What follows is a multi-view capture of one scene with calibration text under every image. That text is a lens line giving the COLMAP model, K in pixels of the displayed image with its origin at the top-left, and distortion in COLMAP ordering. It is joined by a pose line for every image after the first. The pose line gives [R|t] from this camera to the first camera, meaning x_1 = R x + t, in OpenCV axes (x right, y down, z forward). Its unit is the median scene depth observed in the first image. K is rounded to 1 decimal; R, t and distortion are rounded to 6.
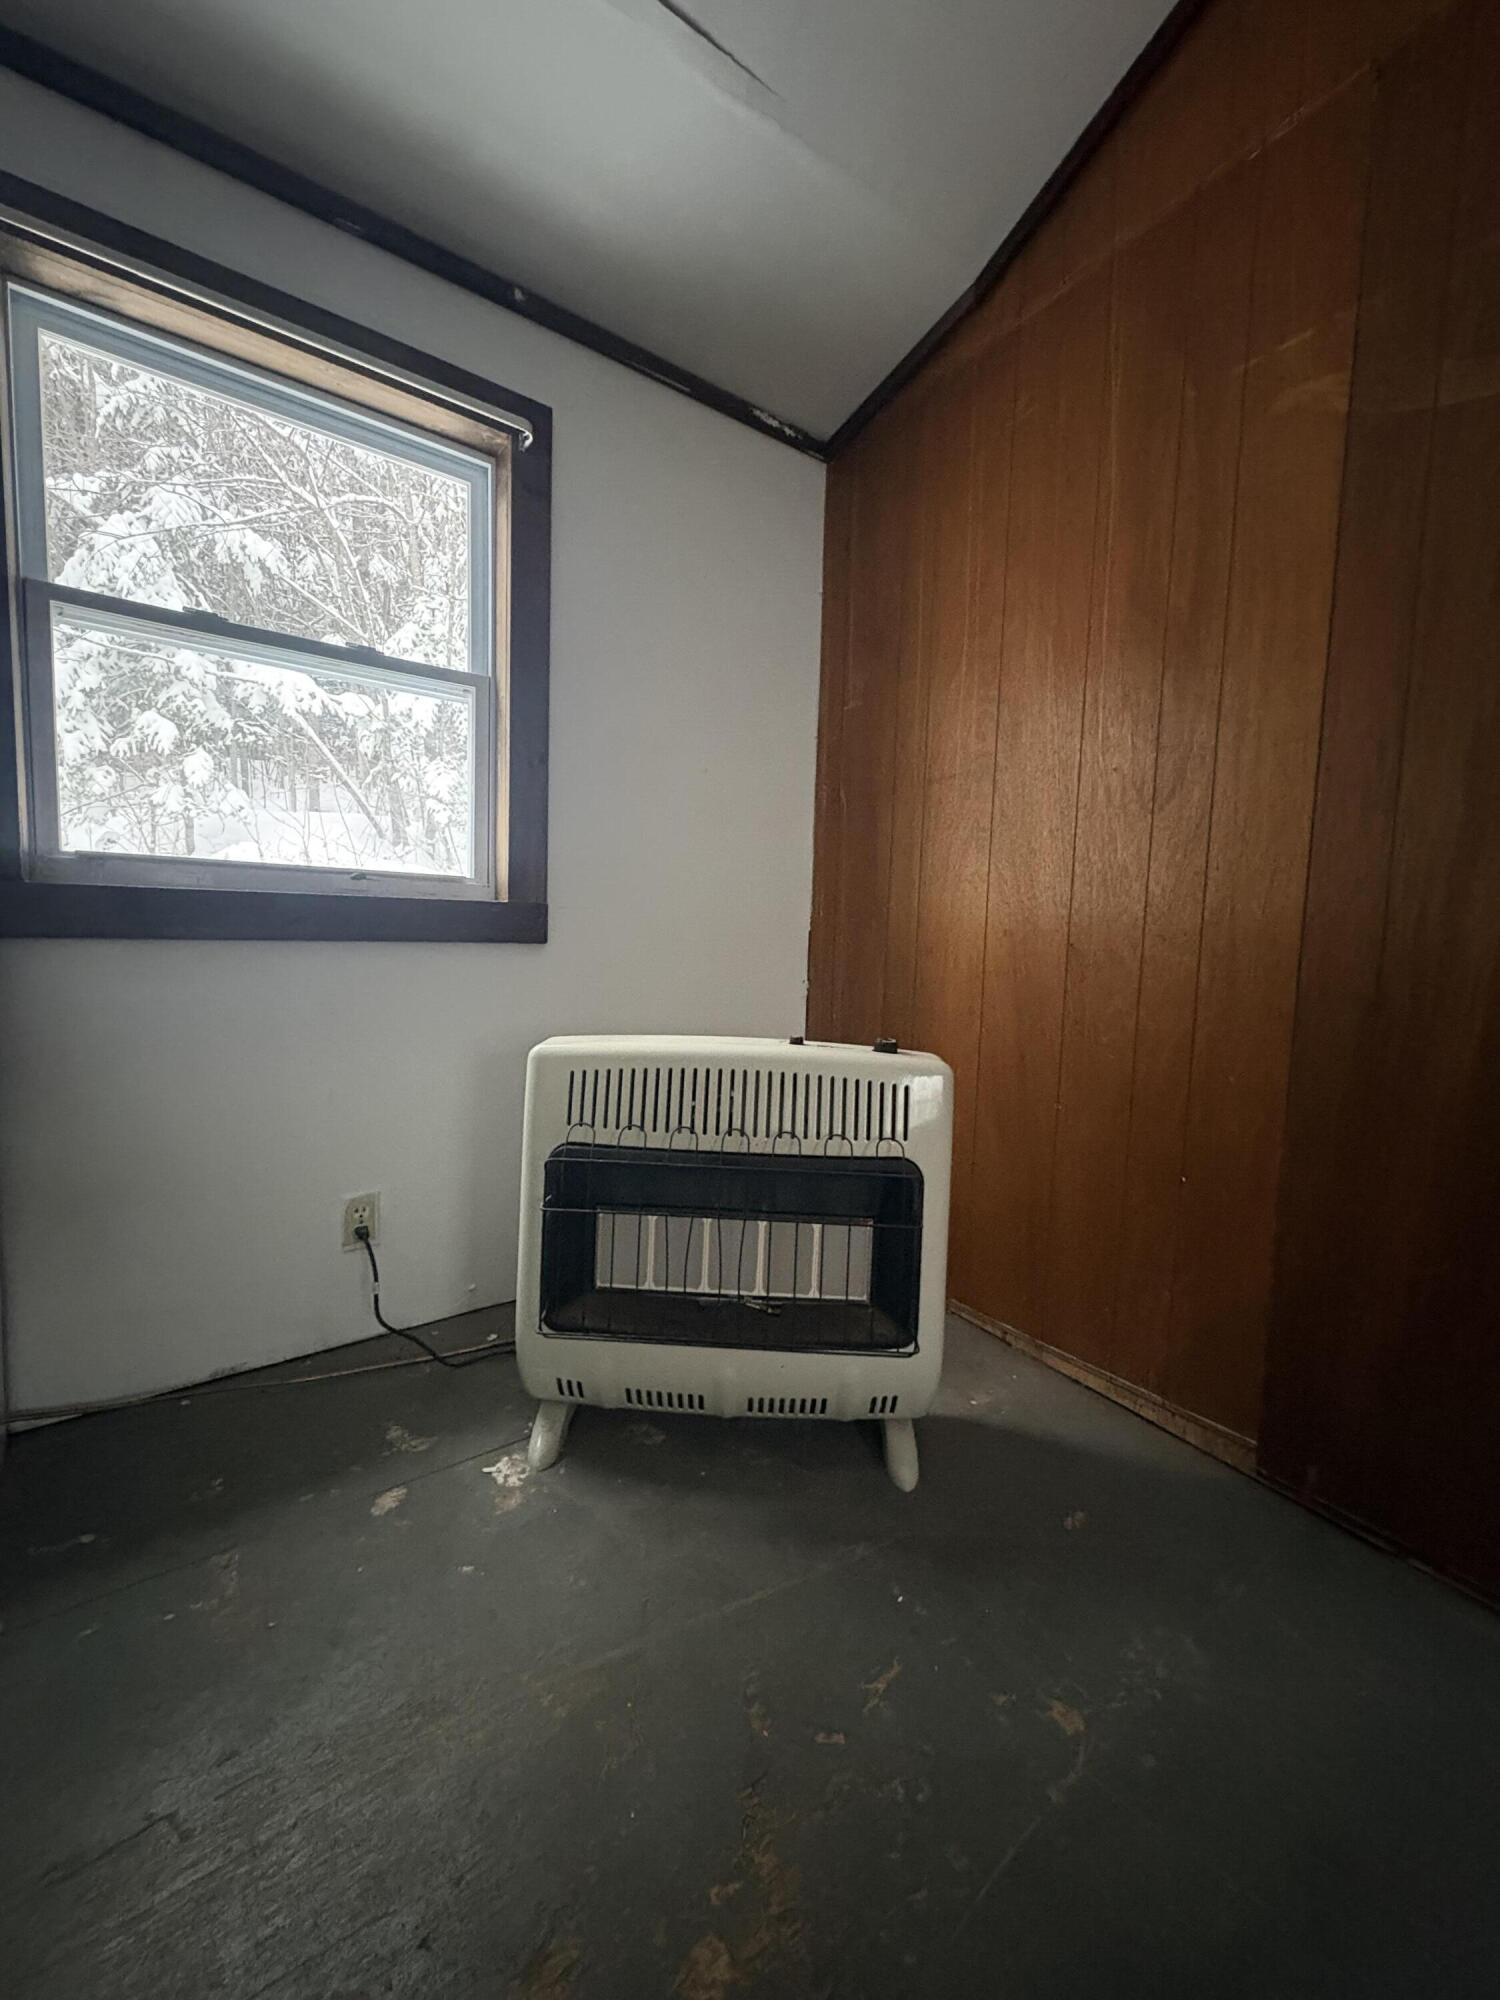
lens RADIAL K [[795.1, 0, 753.1], [0, 795.1, 997.7], [0, 0, 1]] dist [-0.001116, -0.000065]
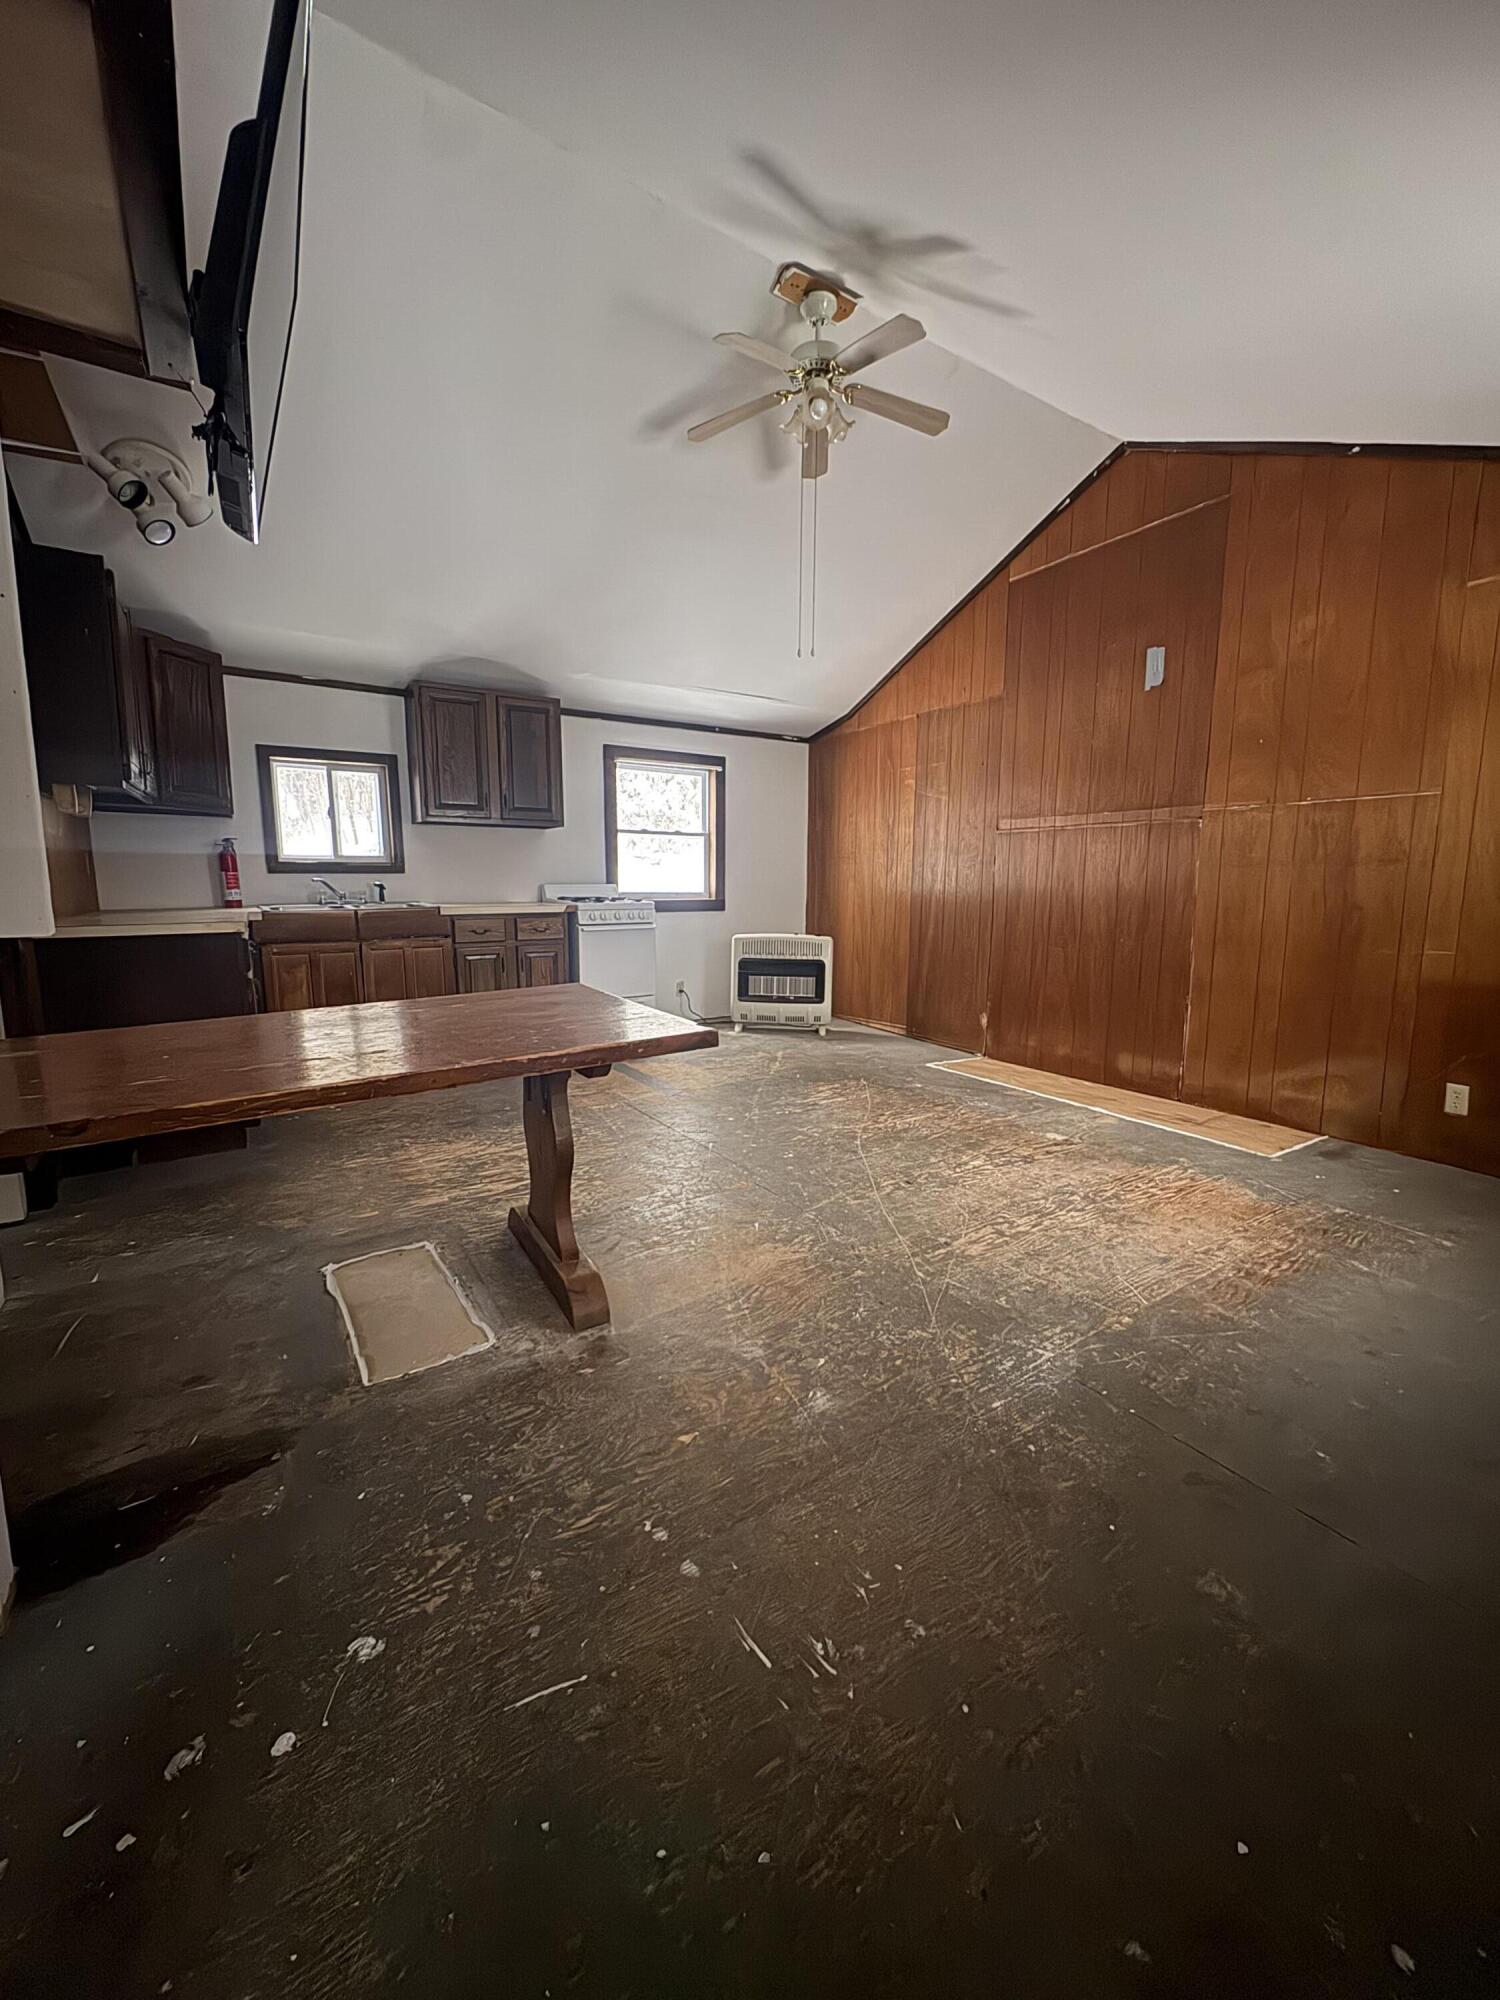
lens RADIAL K [[795.1, 0, 753.1], [0, 795.1, 997.7], [0, 0, 1]] dist [-0.001116, -0.000065]
pose [[0.998767, -0.014862, -0.047363, 0.020477], [0.017448, 0.998353, 0.054658, 0.140970], [0.046472, -0.055417, 0.997381, -2.898661]]
